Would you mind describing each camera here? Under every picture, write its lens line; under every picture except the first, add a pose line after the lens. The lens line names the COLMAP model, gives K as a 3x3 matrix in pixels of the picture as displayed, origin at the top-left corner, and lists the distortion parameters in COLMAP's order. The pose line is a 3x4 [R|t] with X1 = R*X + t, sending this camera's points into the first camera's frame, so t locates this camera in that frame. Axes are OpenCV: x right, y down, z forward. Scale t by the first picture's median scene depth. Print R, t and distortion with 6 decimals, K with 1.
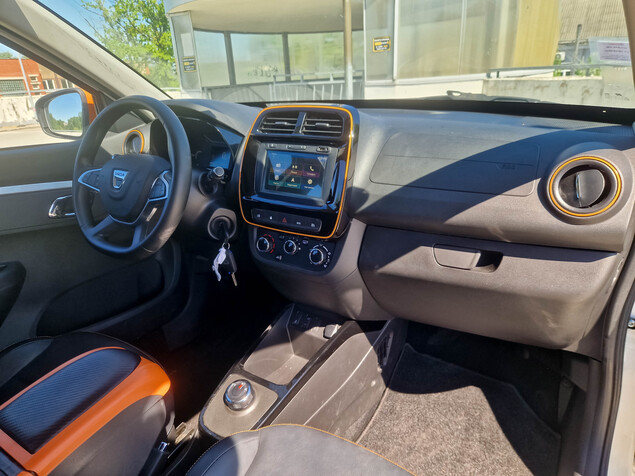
lens RADIAL K [[426.5, 0, 311.6], [0, 426.5, 239.1], [0, 0, 1]] dist [0.013189, 0.002734]
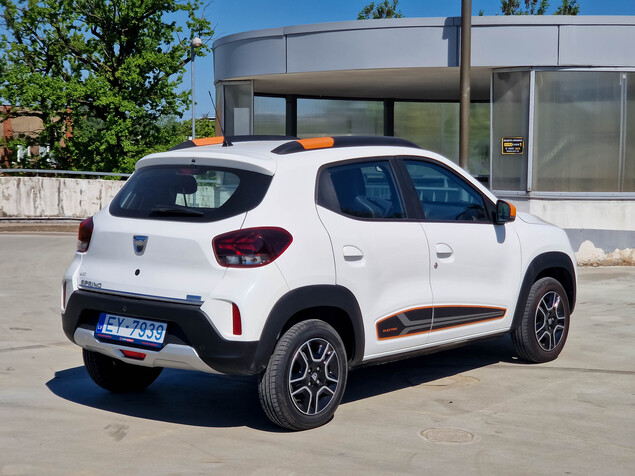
lens RADIAL K [[1300.4, 0, 317.8], [0, 1300.4, 237.4], [0, 0, 1]] dist [0.101621, 0.000000]
pose [[0.991701, 0.070906, -0.107242, 0.017432], [-0.099517, 0.951481, -0.291172, 0.084393], [0.081393, 0.299428, 0.950641, -0.245287]]
